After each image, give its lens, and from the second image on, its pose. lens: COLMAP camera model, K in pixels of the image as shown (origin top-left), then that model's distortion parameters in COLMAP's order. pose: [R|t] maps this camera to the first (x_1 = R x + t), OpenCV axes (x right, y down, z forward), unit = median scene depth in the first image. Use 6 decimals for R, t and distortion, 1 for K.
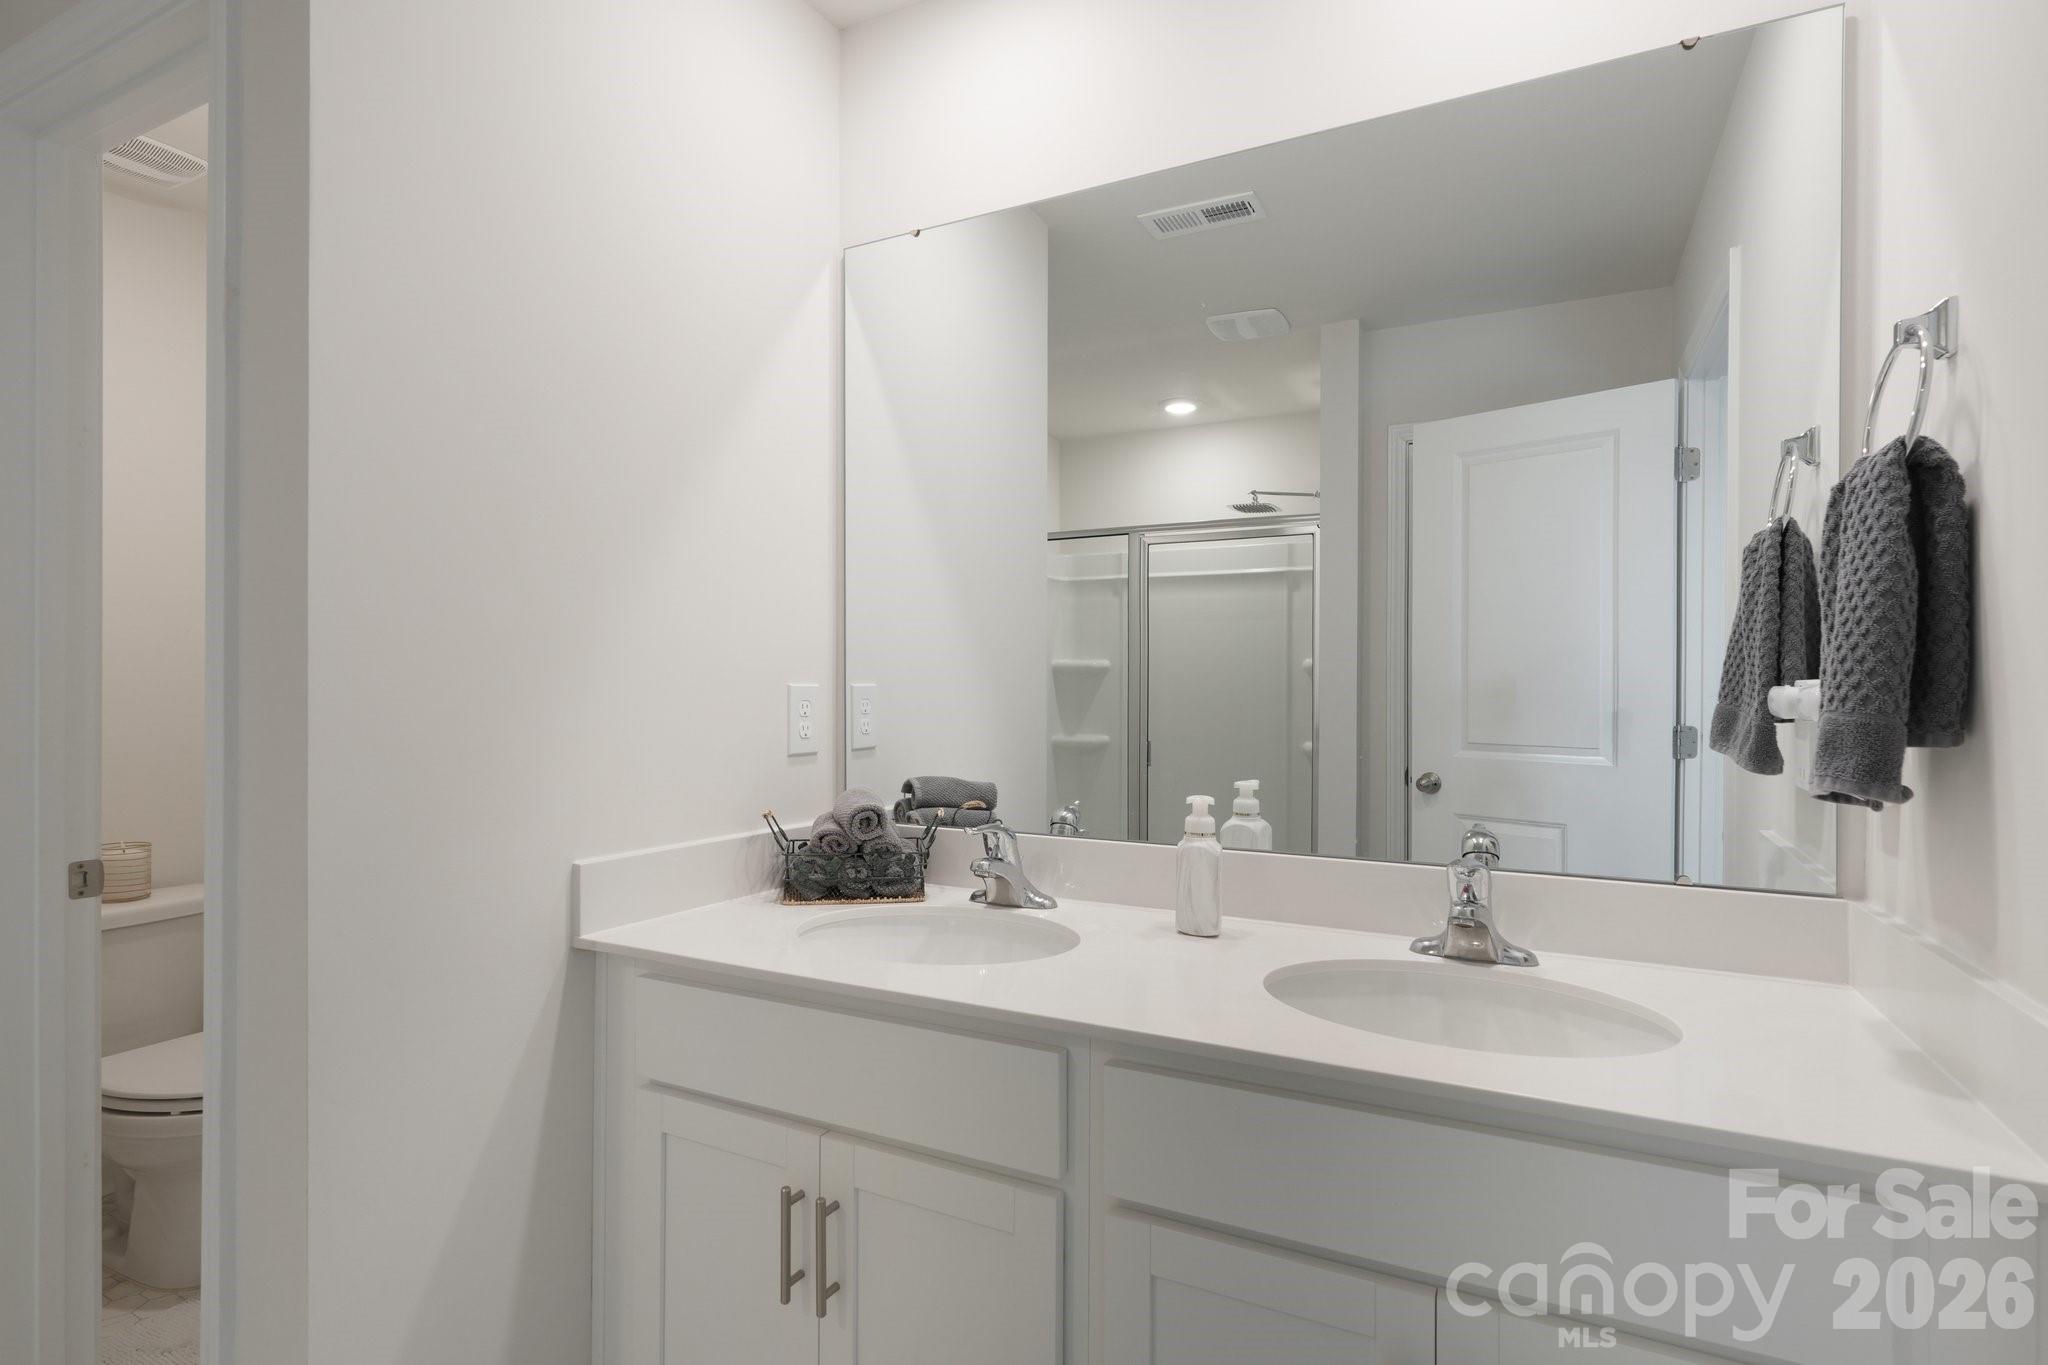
lens RADIAL K [[1024.1, 0, 1017.0], [0, 1024.1, 685.1], [0, 0, 1]] dist [0.000059, 0.000407]
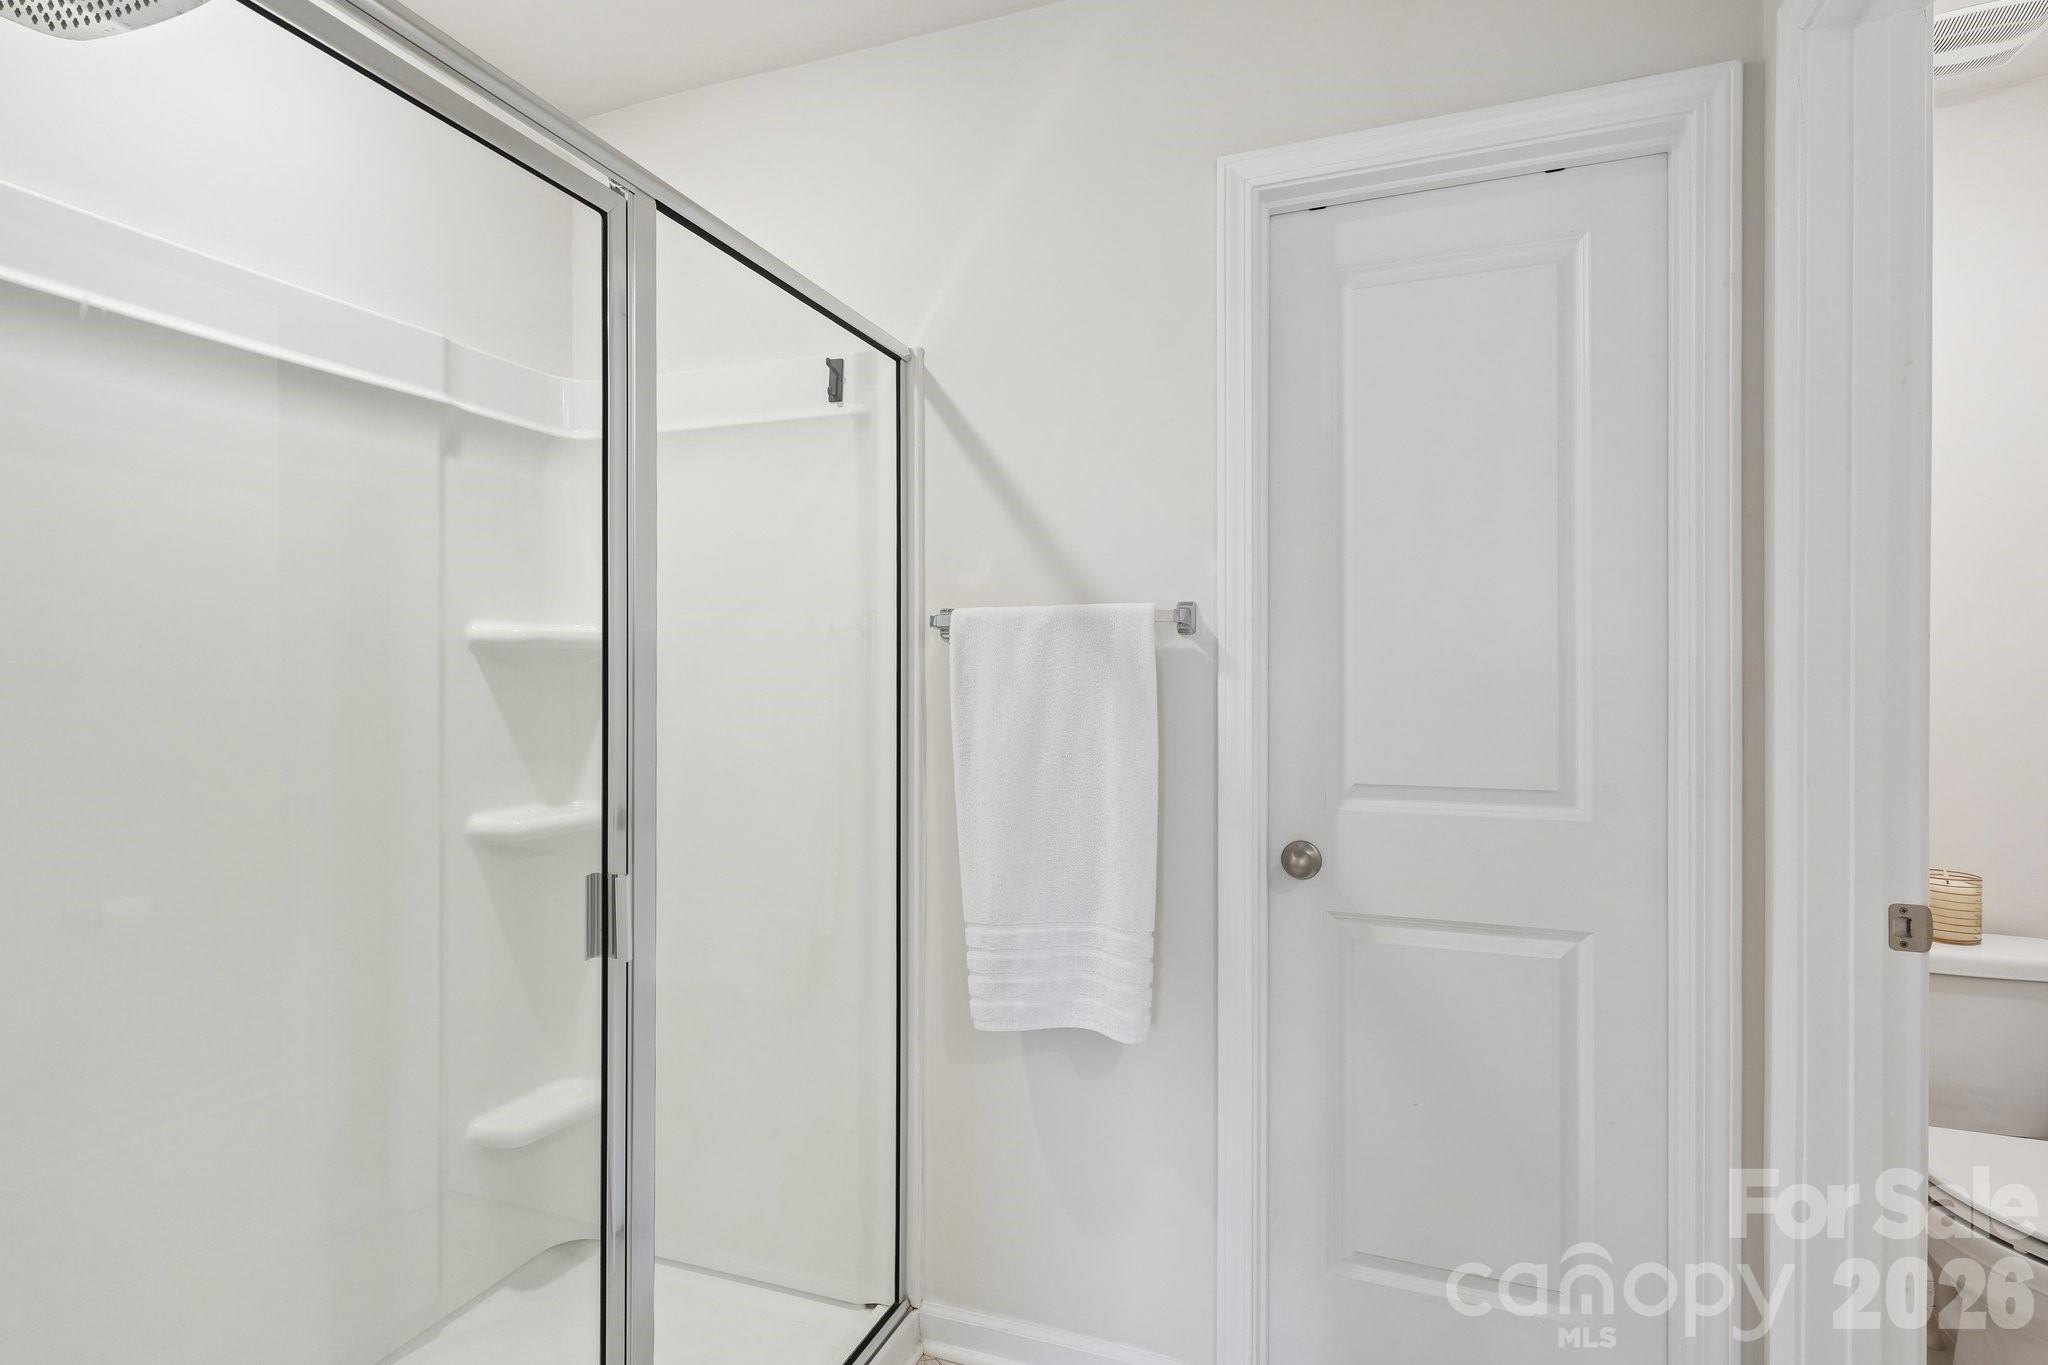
lens RADIAL K [[987.7, 0, 1024.9], [0, 987.7, 670.0], [0, 0, 1]] dist [0.001928, 0.000290]
pose [[0.117067, -0.009129, -0.993082, -0.225534], [-0.001687, 0.999954, -0.009391, -0.000437], [0.993123, 0.002775, 0.117046, 0.228978]]
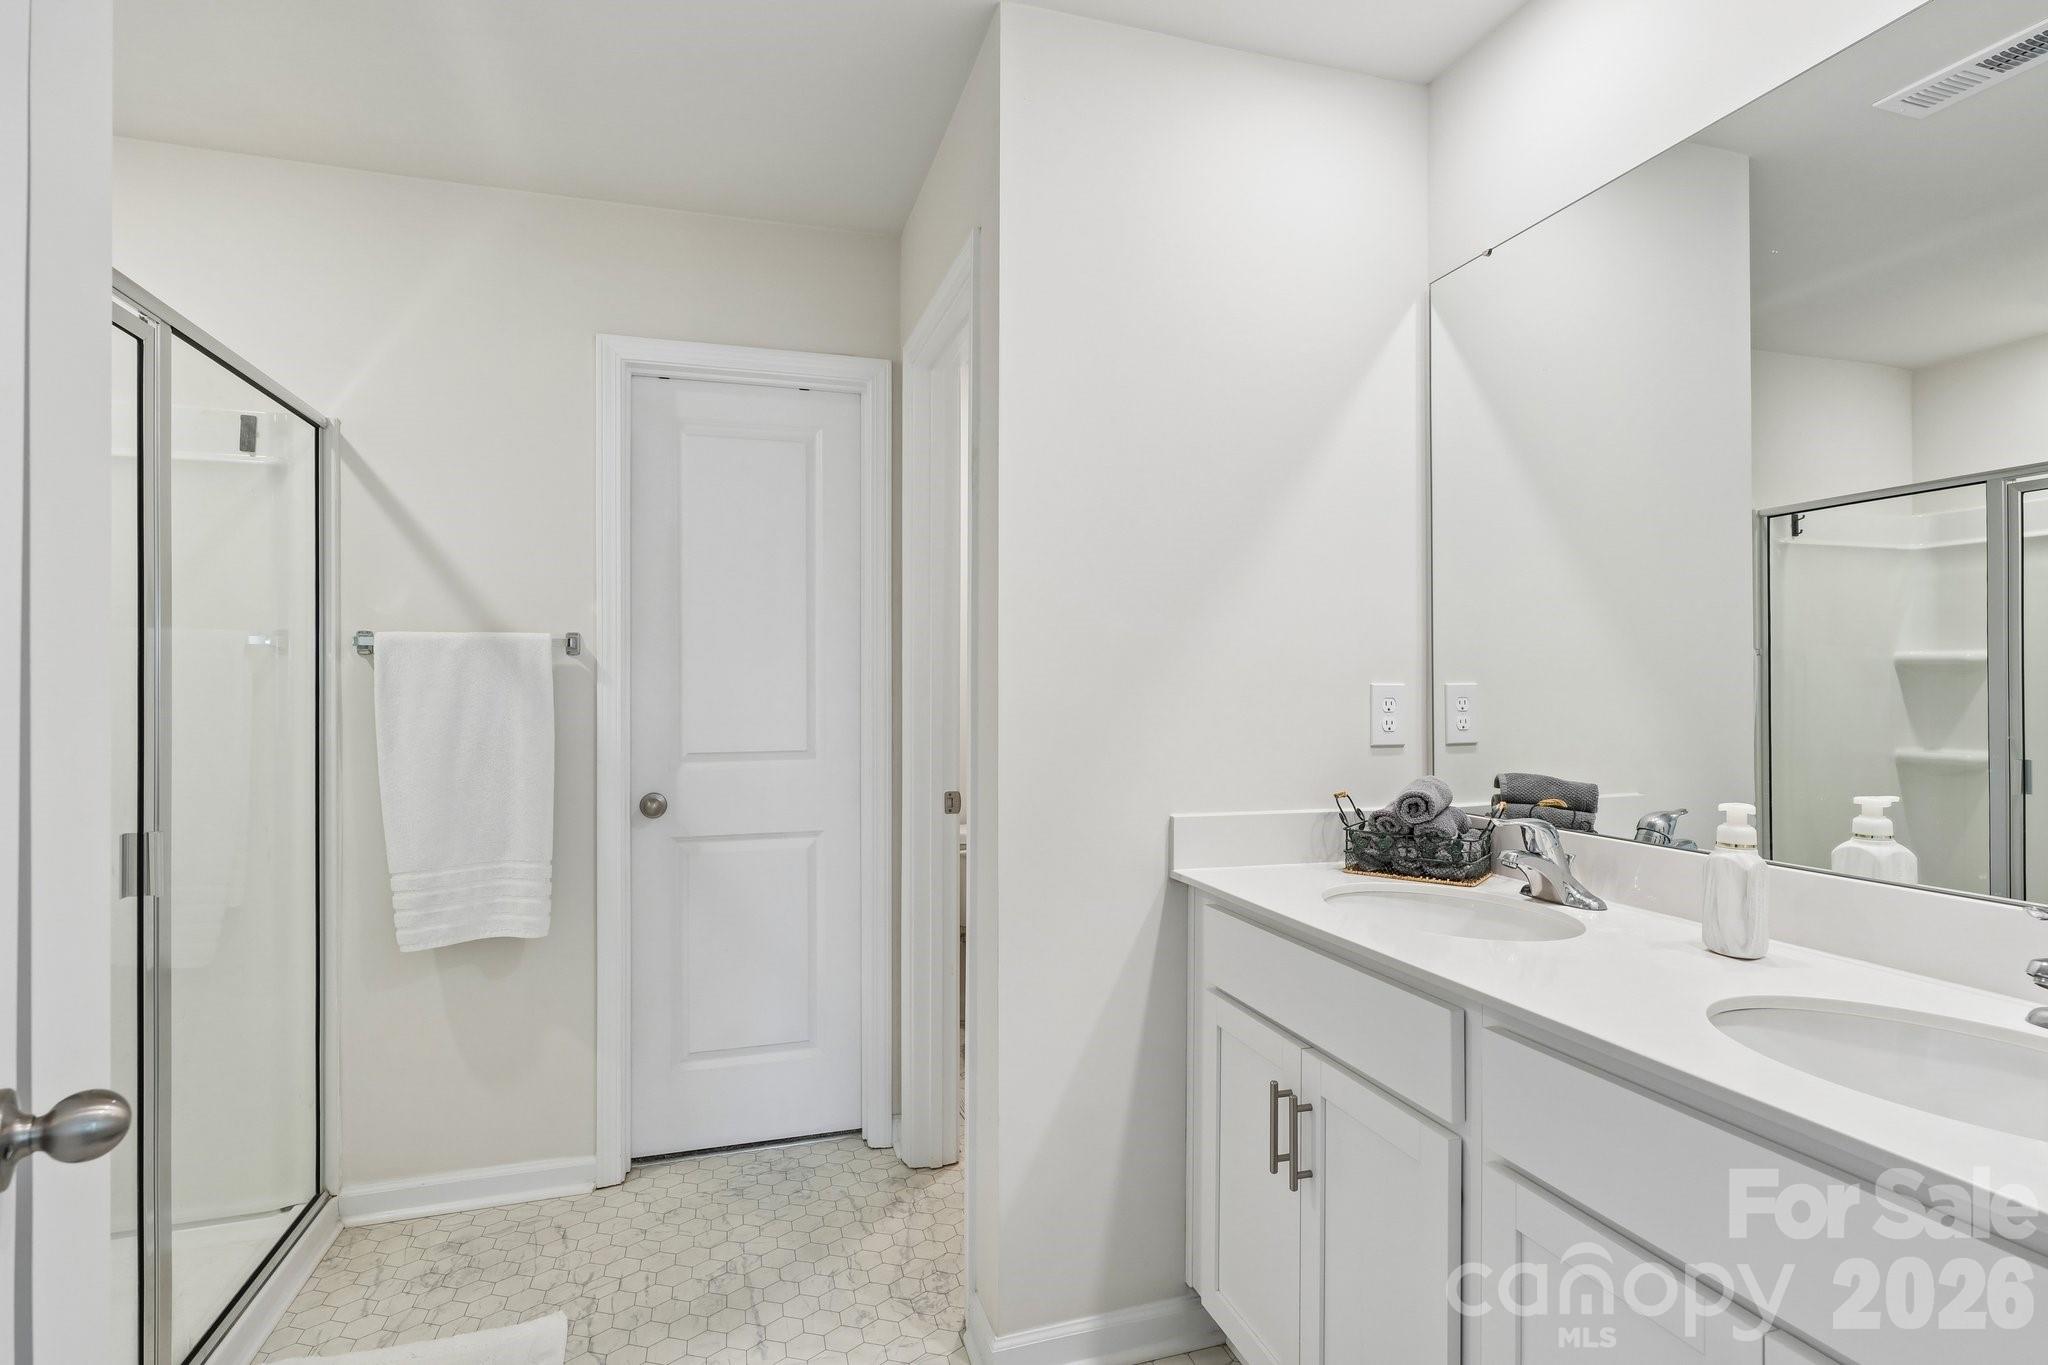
lens RADIAL K [[1039.2, 0, 1024.0], [0, 1039.2, 682.5], [0, 0, 1]] dist [0.000853, -0.000069]
pose [[0.698409, -0.005893, -0.715675, 0.361078], [0.003202, 0.999982, -0.005109, 0.003231], [0.715692, 0.001277, 0.698415, -0.086890]]
